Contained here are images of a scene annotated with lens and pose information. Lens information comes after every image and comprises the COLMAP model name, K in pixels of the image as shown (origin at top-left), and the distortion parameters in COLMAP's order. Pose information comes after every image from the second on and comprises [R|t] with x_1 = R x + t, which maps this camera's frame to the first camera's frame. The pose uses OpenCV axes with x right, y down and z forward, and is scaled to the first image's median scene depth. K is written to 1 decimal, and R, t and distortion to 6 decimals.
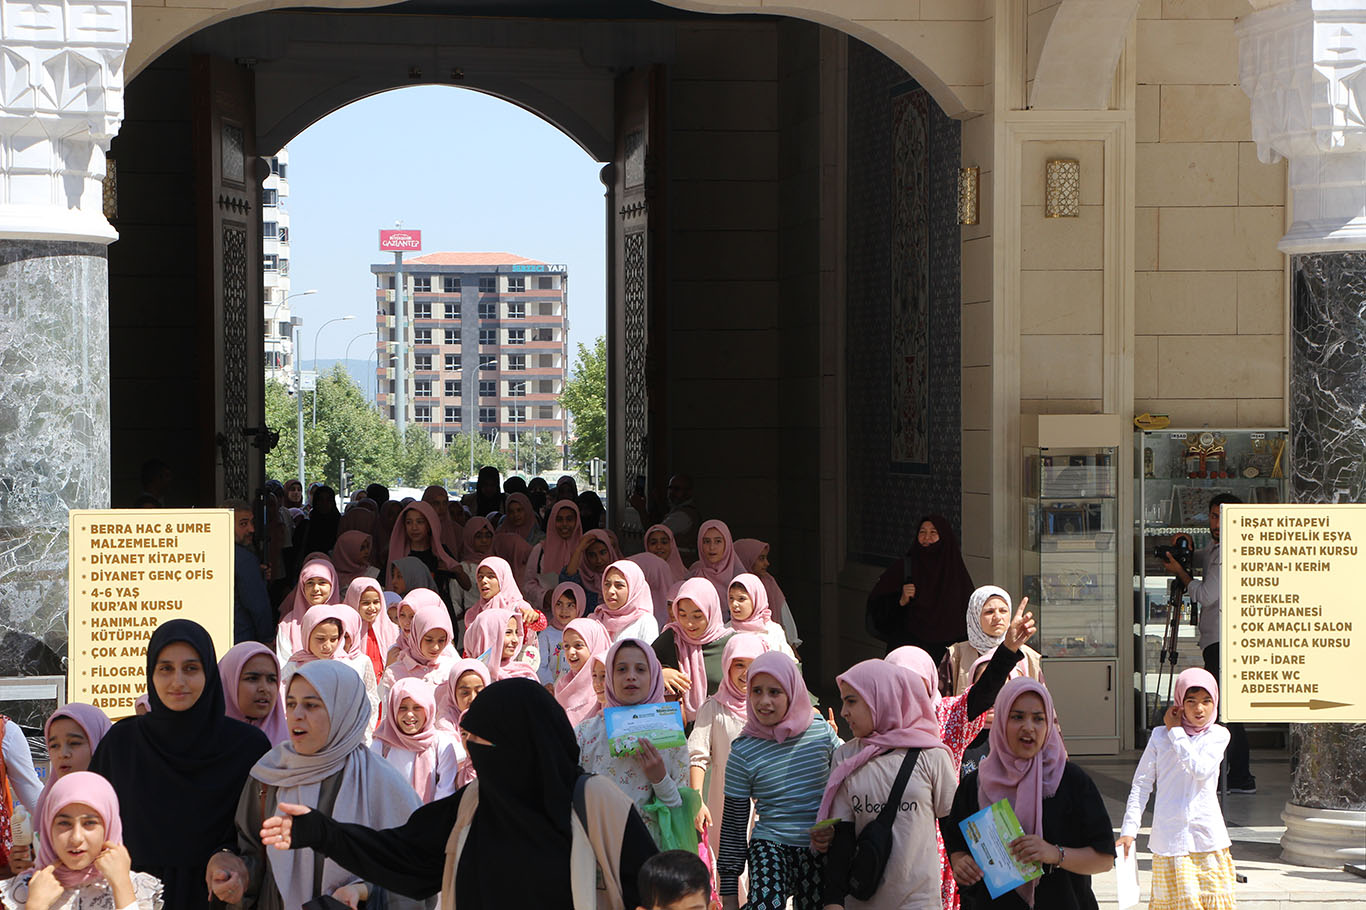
lens RADIAL K [[2633.6, 0, 683.0], [0, 2633.6, 455.0], [0, 0, 1]] dist [-0.002324, -0.009040]
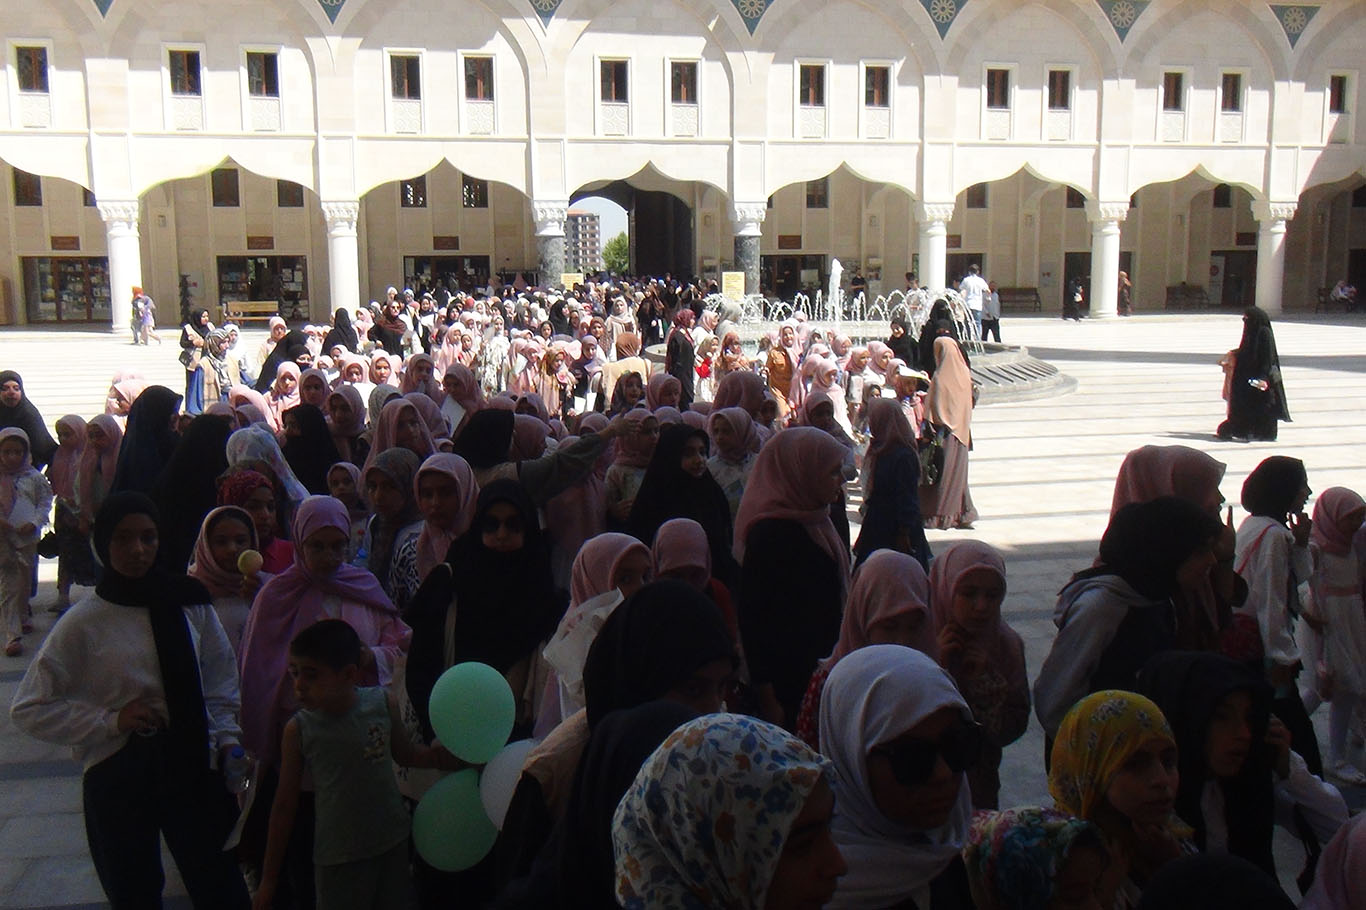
lens RADIAL K [[1082.0, 0, 682.6], [0, 1082.0, 433.8], [0, 0, 1]] dist [-0.000480, 0.001805]
pose [[0.998820, -0.012171, 0.047007, -0.032510], [0.005321, 0.989682, 0.143182, 0.023799], [-0.048264, -0.142763, 0.988579, -1.469012]]
